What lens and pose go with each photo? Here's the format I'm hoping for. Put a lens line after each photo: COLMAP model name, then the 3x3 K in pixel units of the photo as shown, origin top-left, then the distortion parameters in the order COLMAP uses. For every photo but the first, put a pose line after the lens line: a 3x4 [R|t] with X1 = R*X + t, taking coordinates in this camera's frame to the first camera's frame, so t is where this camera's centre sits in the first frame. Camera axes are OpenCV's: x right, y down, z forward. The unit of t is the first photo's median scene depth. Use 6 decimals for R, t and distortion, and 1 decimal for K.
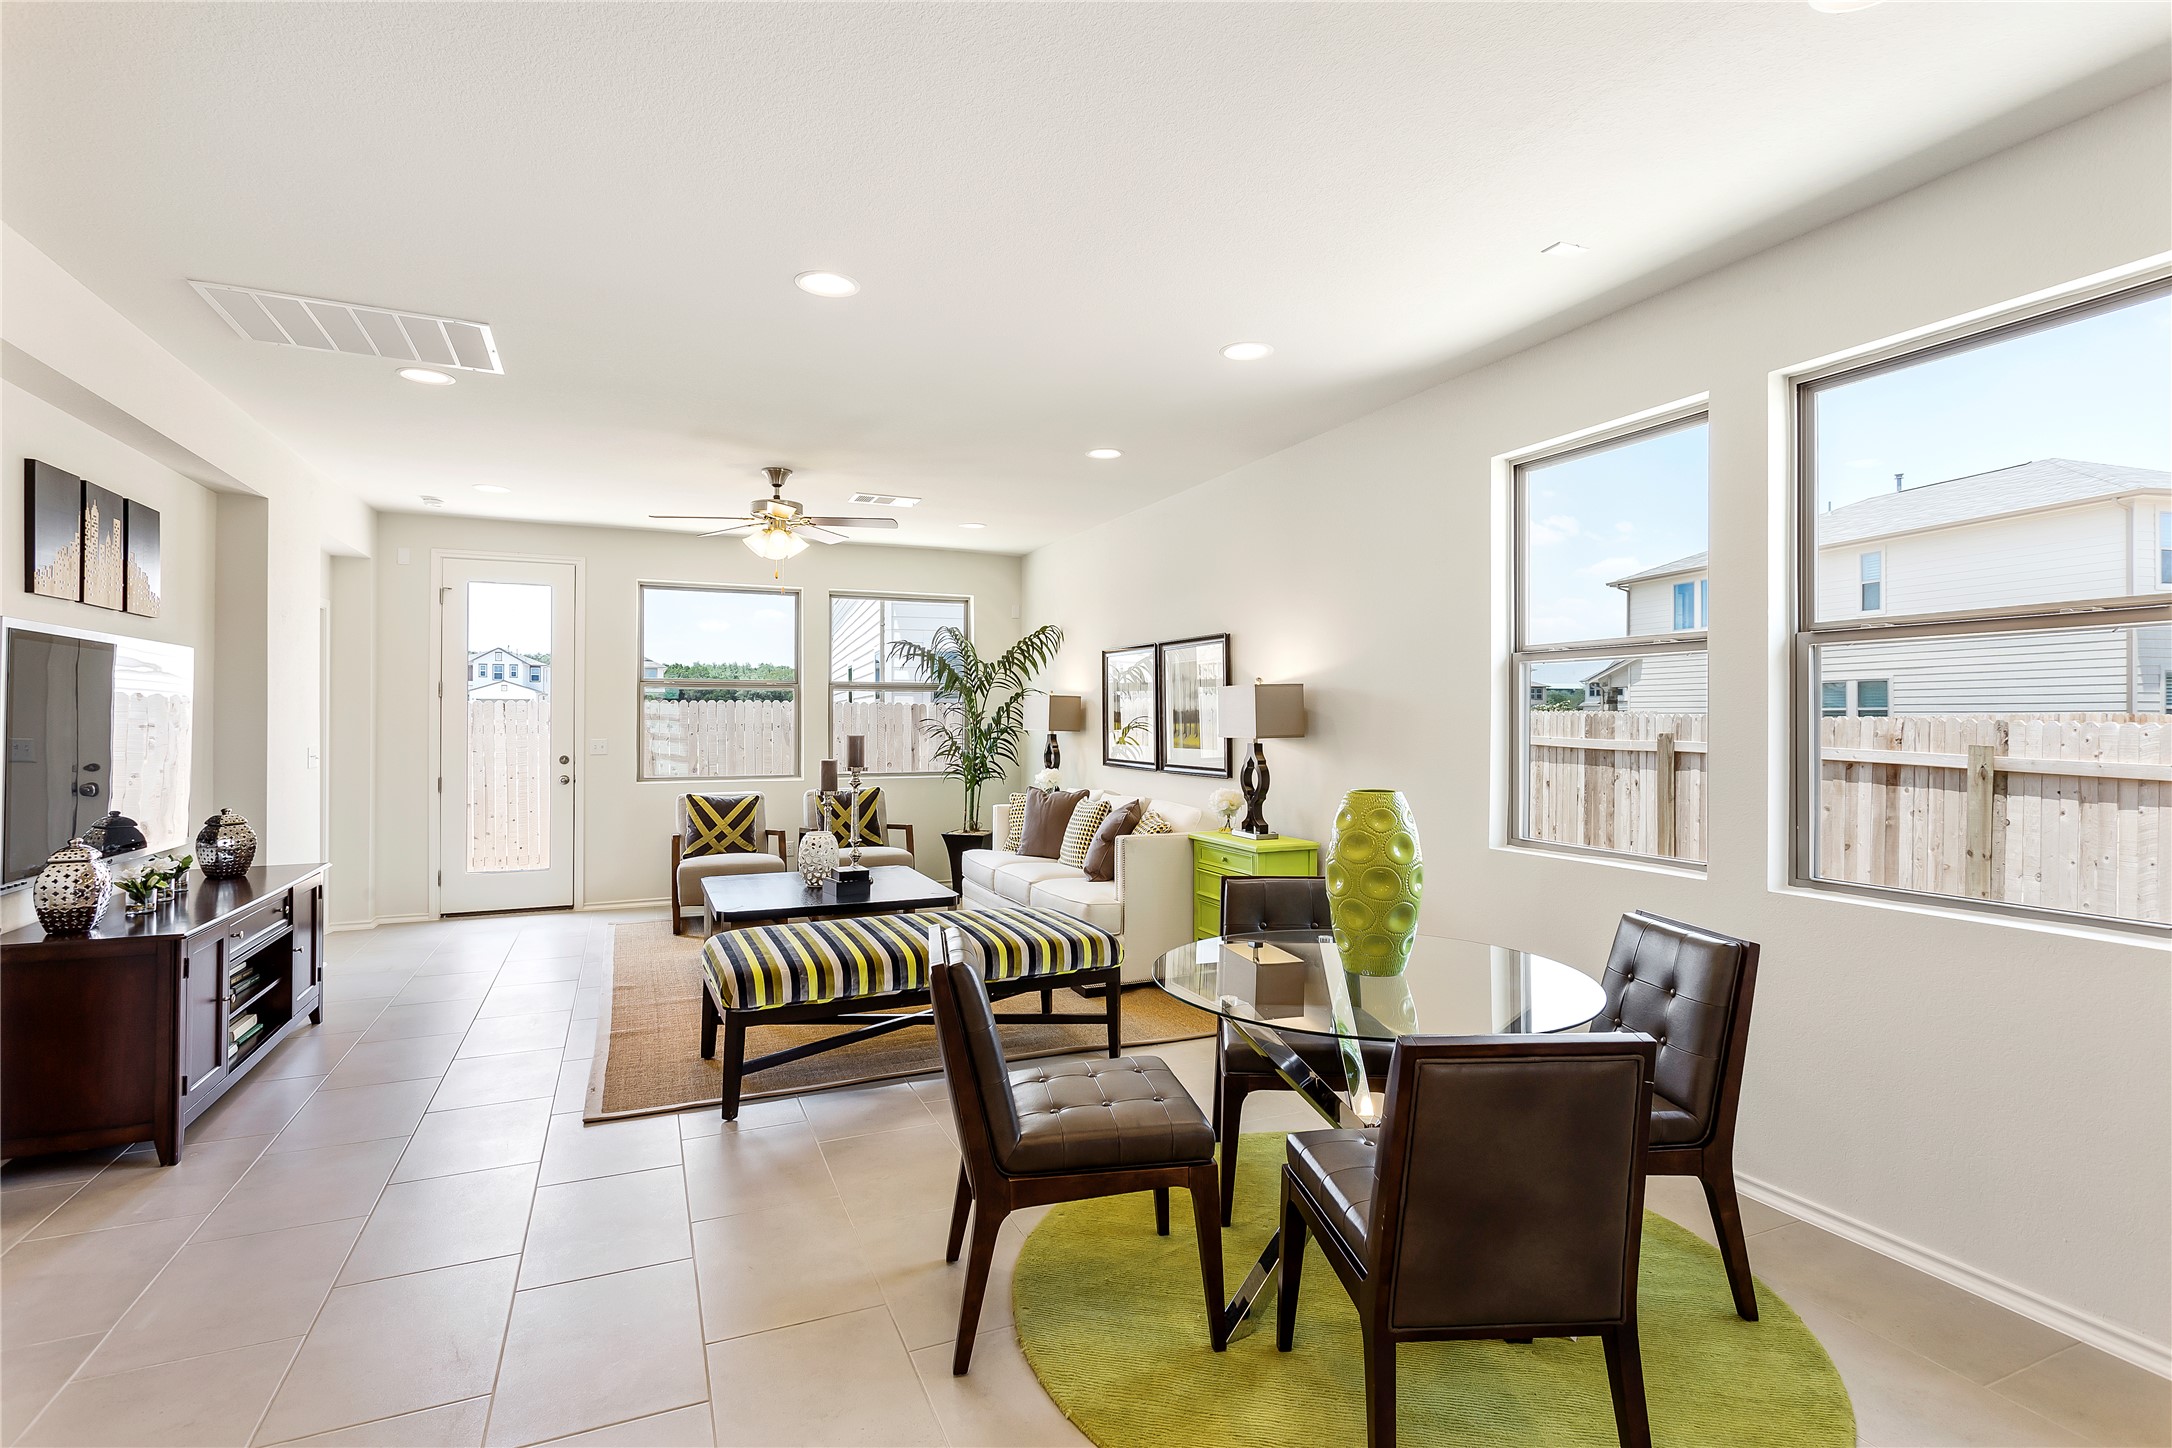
lens RADIAL K [[1038.7, 0, 1086.0], [0, 1038.7, 724.0], [0, 0, 1]] dist [-0.001276, -0.000351]
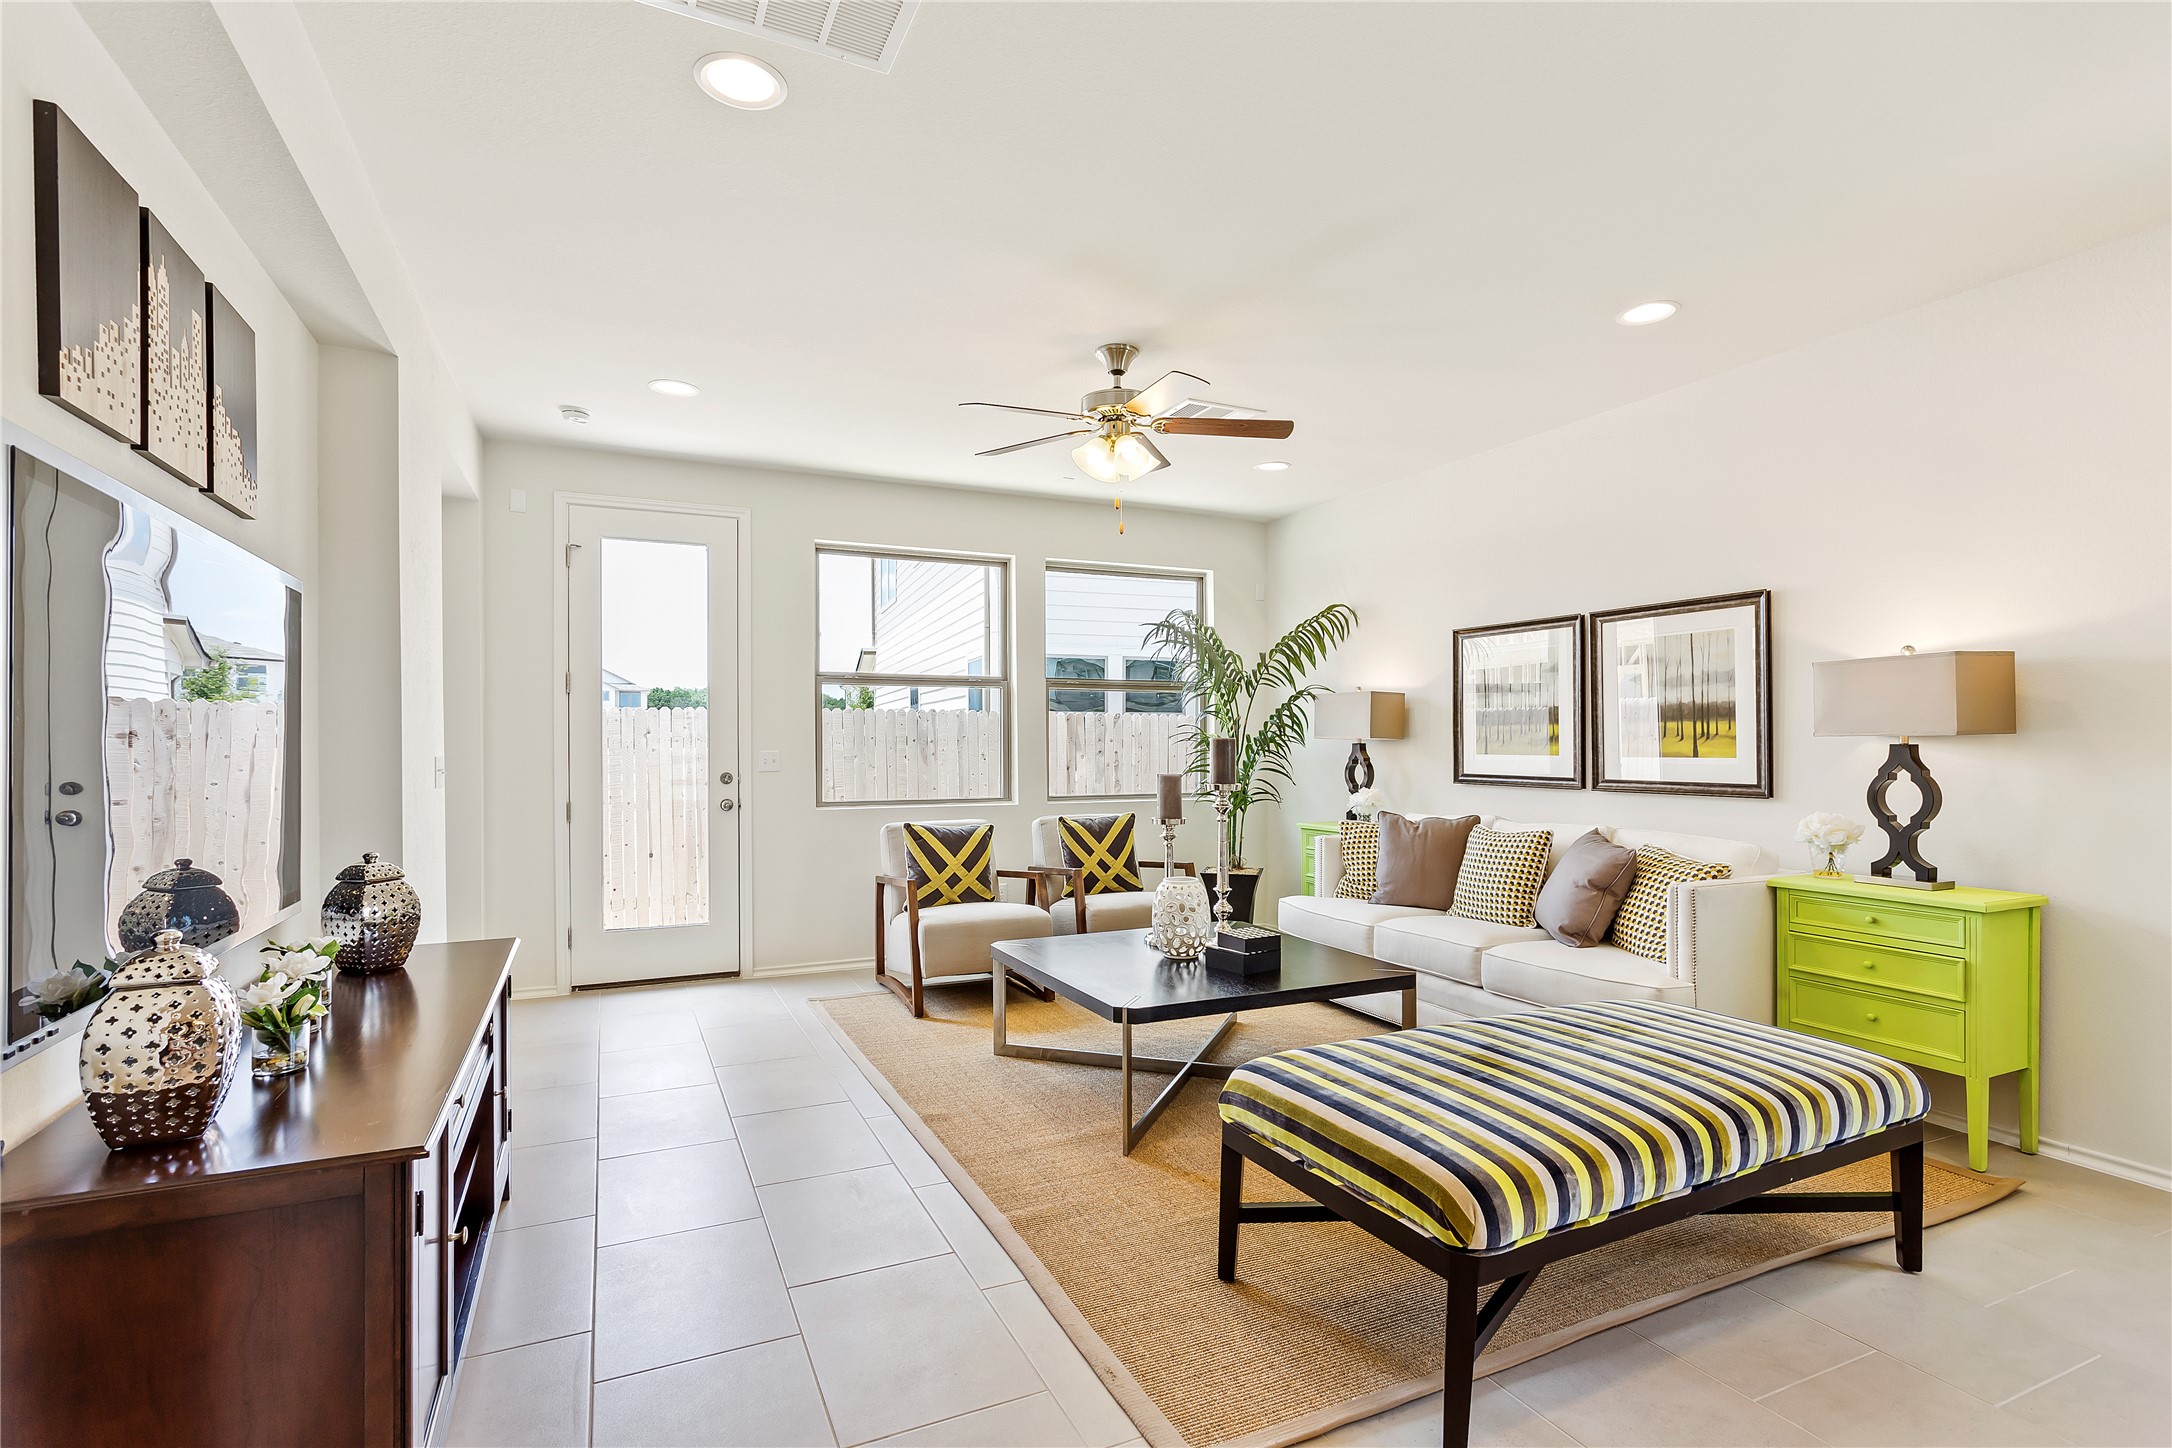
lens RADIAL K [[1054.7, 0, 1090.7], [0, 1054.7, 764.4], [0, 0, 1]] dist [-0.001137, 0.000086]
pose [[0.999832, -0.002548, 0.018172, -0.328498], [0.002292, 0.999898, 0.014108, 0.018471], [-0.018206, -0.014064, 0.999735, 0.303116]]
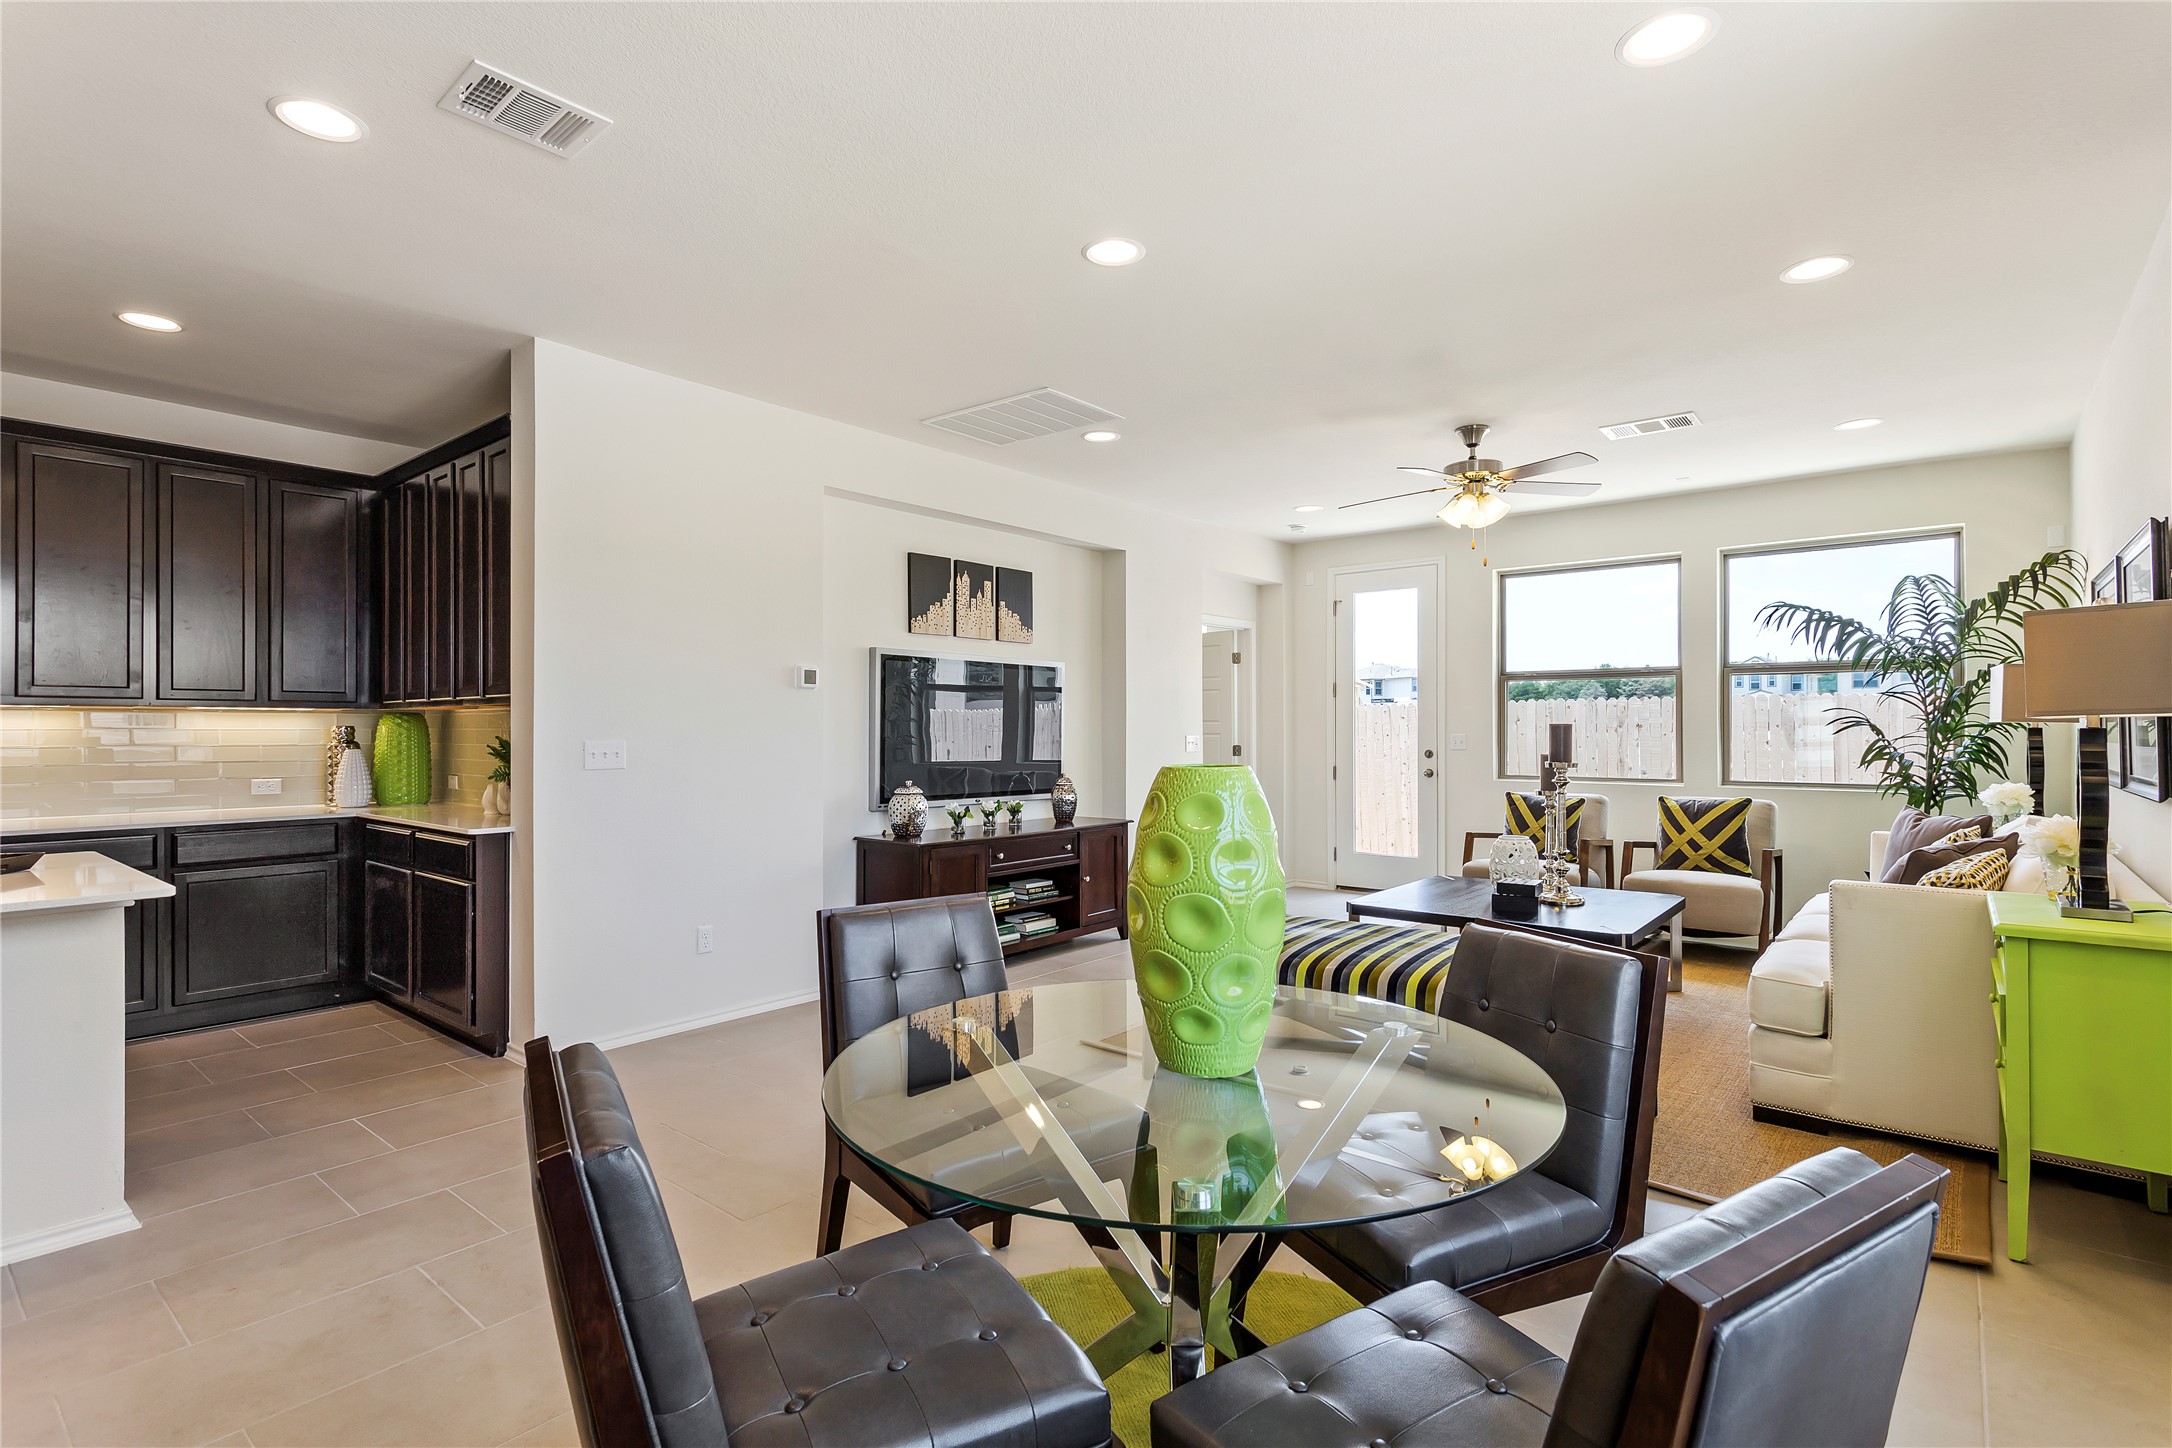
lens RADIAL K [[1041.7, 0, 1086.0], [0, 1041.7, 724.0], [0, 0, 1]] dist [-0.000857, -0.000048]
pose [[0.443243, -0.007573, -0.896369, 0.359230], [-0.003913, 0.999938, -0.010383, 0.021870], [0.896393, 0.008109, 0.443187, 0.304125]]
